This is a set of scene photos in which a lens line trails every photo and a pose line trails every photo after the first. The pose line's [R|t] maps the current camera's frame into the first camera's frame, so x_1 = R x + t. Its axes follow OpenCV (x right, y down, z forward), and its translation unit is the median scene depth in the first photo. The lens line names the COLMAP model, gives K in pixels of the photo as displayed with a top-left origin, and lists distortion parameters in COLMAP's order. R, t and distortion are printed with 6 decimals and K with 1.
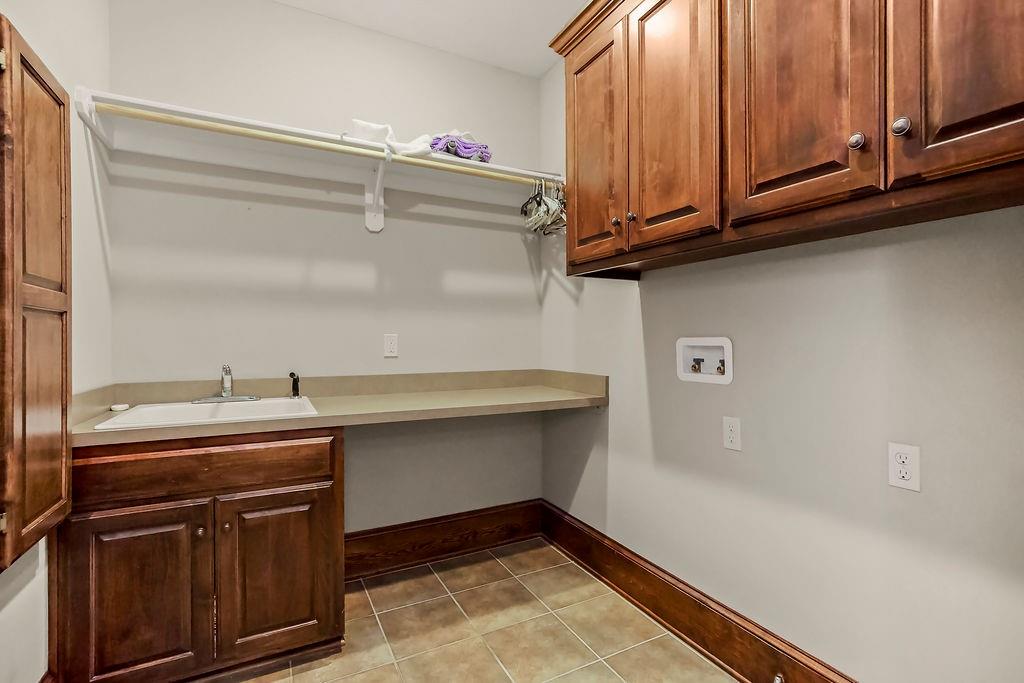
lens RADIAL K [[474.6, 0, 512.6], [0, 474.6, 344.8], [0, 0, 1]] dist [-0.016166, 0.005459]
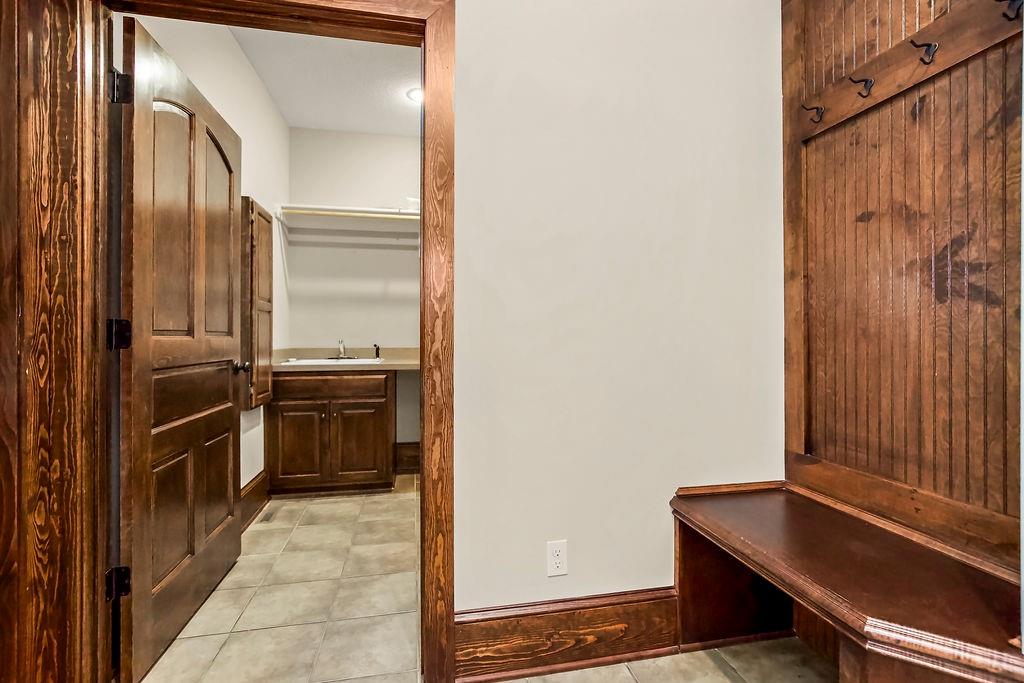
lens RADIAL K [[474.6, 0, 512.2], [0, 474.6, 338.0], [0, 0, 1]] dist [-0.016166, 0.005459]
pose [[0.959210, -0.006086, -0.282629, 0.705743], [0.002327, 0.999904, -0.013632, 0.080950], [0.282685, 0.012419, 0.959132, -0.747550]]
